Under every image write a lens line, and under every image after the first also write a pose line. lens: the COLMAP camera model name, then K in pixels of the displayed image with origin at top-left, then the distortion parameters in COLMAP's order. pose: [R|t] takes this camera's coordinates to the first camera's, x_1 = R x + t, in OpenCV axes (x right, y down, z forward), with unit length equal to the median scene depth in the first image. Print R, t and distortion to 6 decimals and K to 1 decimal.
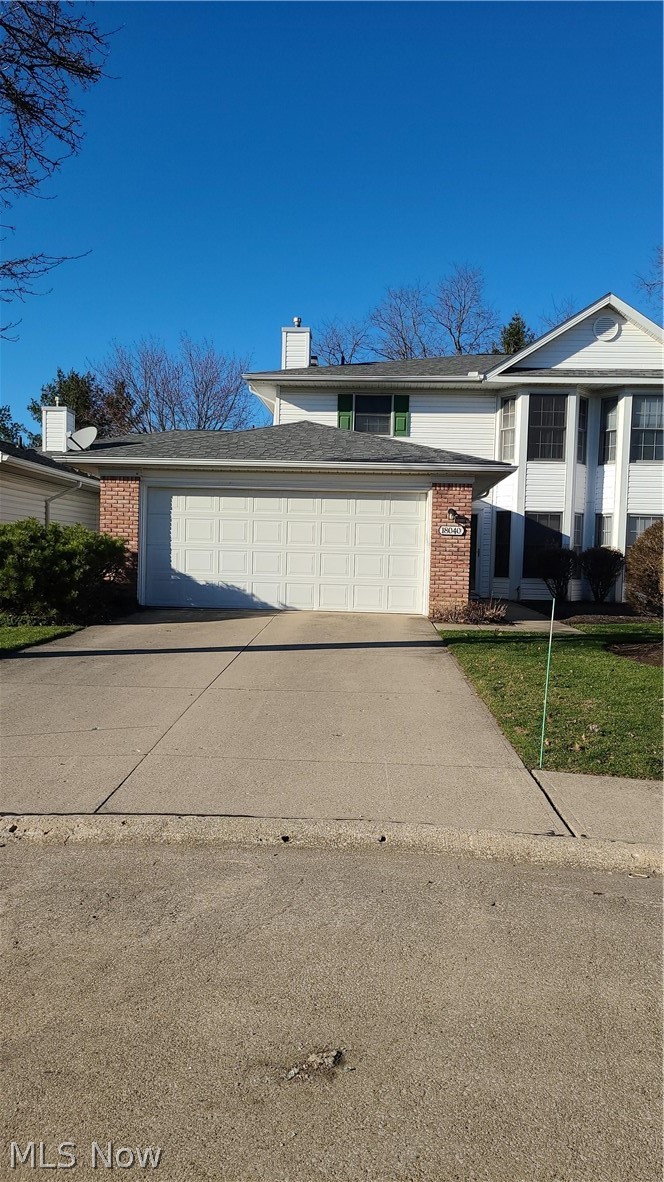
lens RADIAL K [[883.9, 0, 331.7], [0, 883.9, 597.6], [0, 0, 1]] dist [0.055658, -0.041593]
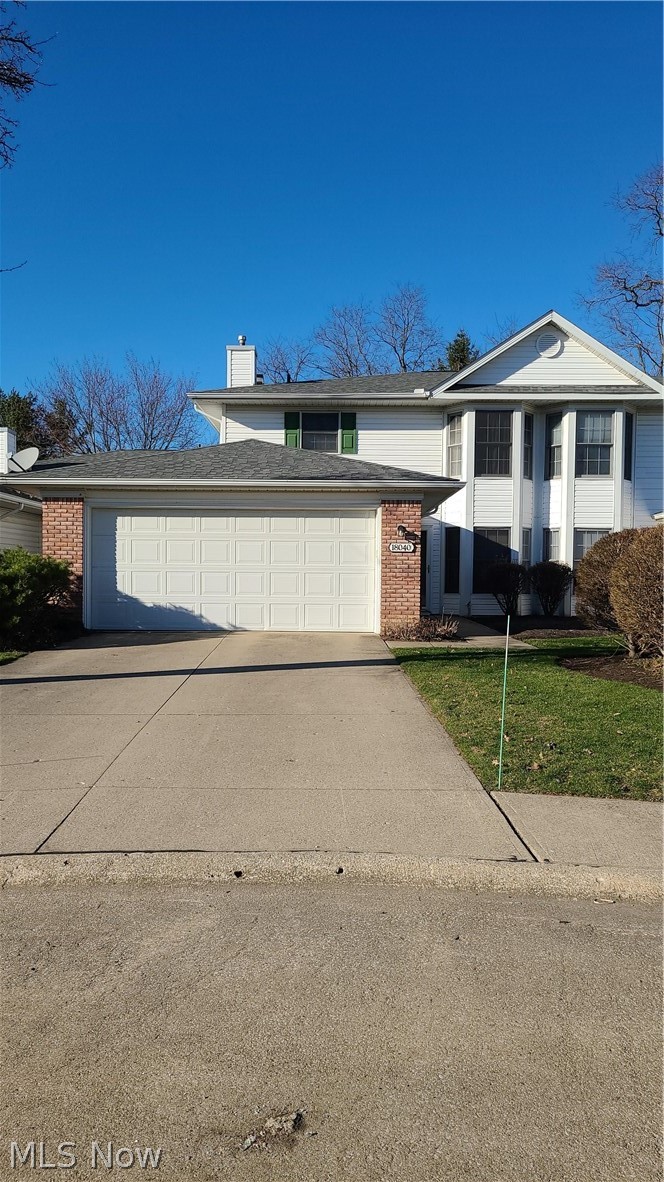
lens RADIAL K [[883.9, 0, 321.5], [0, 883.9, 602.3], [0, 0, 1]] dist [0.055658, -0.041593]
pose [[0.998820, -0.018975, 0.044699, 0.000017], [0.019646, 0.999700, -0.014616, -0.001030], [-0.044408, 0.015477, 0.998894, 0.009541]]
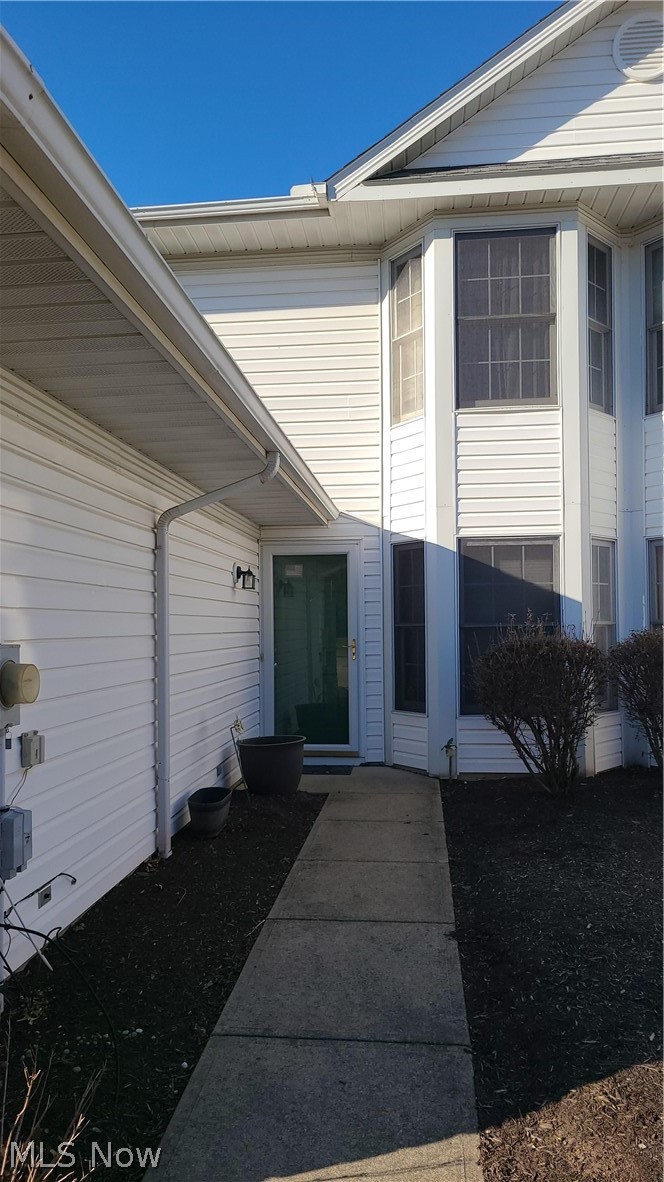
lens RADIAL K [[883.9, 0, 314.9], [0, 883.9, 593.2], [0, 0, 1]] dist [0.055658, -0.041593]
pose [[0.997688, -0.034610, -0.058492, 0.182629], [0.029536, 0.995902, -0.085485, -0.044606], [0.061211, 0.083560, 0.994621, 0.635782]]
